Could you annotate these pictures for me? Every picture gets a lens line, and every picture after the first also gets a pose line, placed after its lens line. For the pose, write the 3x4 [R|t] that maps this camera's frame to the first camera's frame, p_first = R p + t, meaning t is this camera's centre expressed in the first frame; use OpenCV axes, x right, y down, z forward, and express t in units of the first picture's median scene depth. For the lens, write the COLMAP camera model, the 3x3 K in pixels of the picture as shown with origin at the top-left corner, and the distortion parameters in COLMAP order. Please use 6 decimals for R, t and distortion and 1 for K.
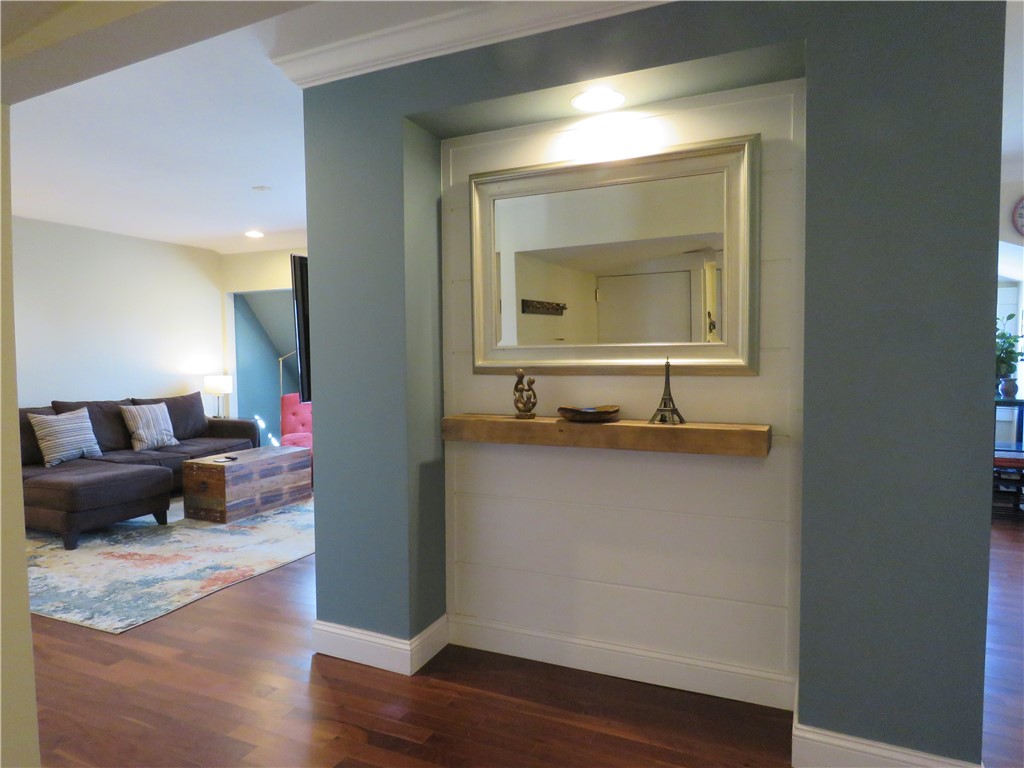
lens RADIAL K [[649.1, 0, 503.3], [0, 649.1, 385.7], [0, 0, 1]] dist [0.002877, 0.002762]
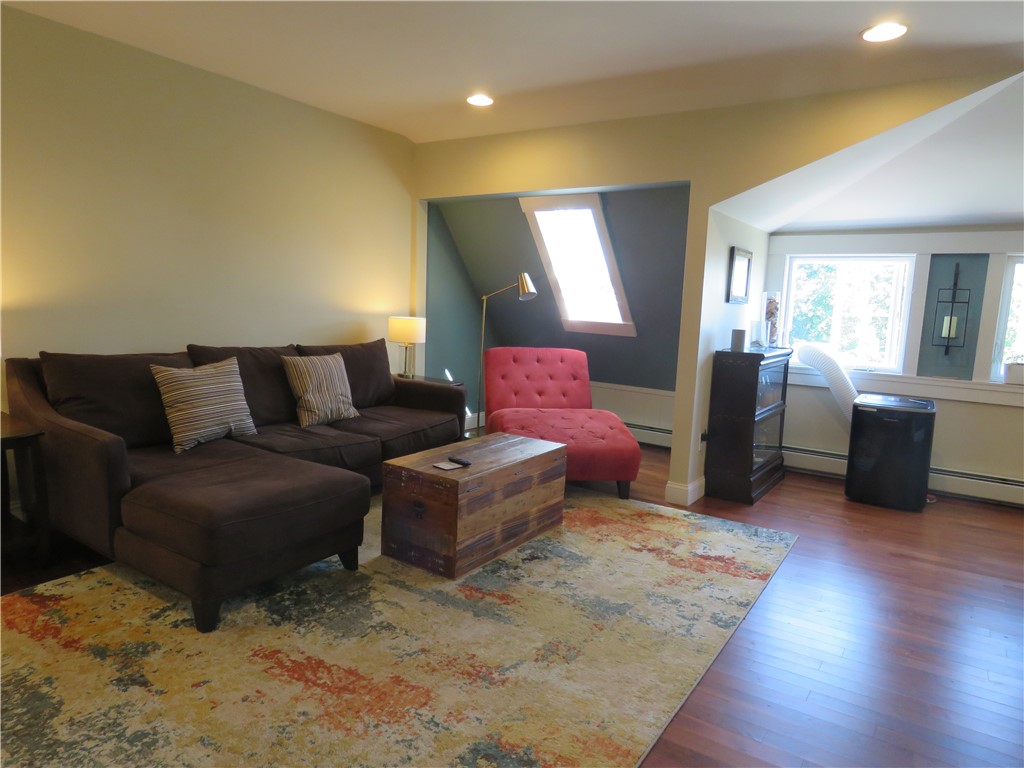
lens RADIAL K [[649.1, 0, 513.1], [0, 649.1, 383.1], [0, 0, 1]] dist [0.002877, 0.002762]
pose [[0.985269, 0.070589, -0.155763, -0.286301], [-0.058559, 0.995032, 0.080516, -0.010015], [0.160672, -0.070209, 0.984508, 0.435293]]
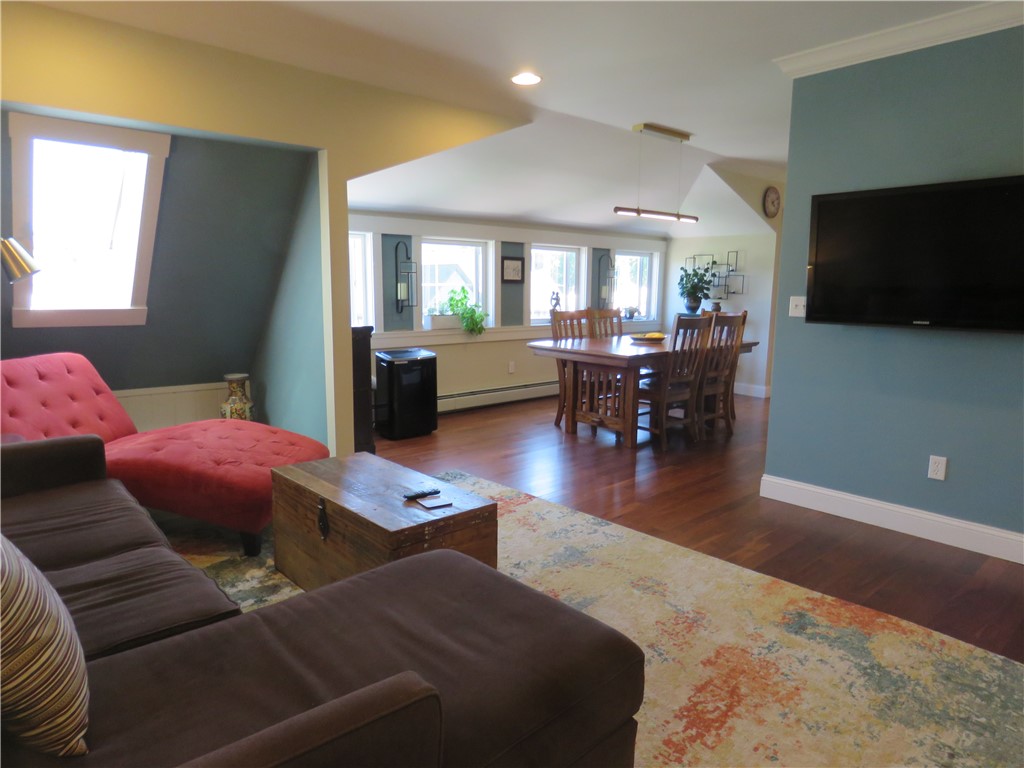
lens RADIAL K [[649.1, 0, 507.7], [0, 649.1, 381.5], [0, 0, 1]] dist [0.002877, 0.002762]
pose [[0.393448, -0.126337, 0.910625, -0.822767], [0.029846, 0.991746, 0.124696, -0.028259], [-0.918862, -0.021883, 0.393971, 0.766695]]
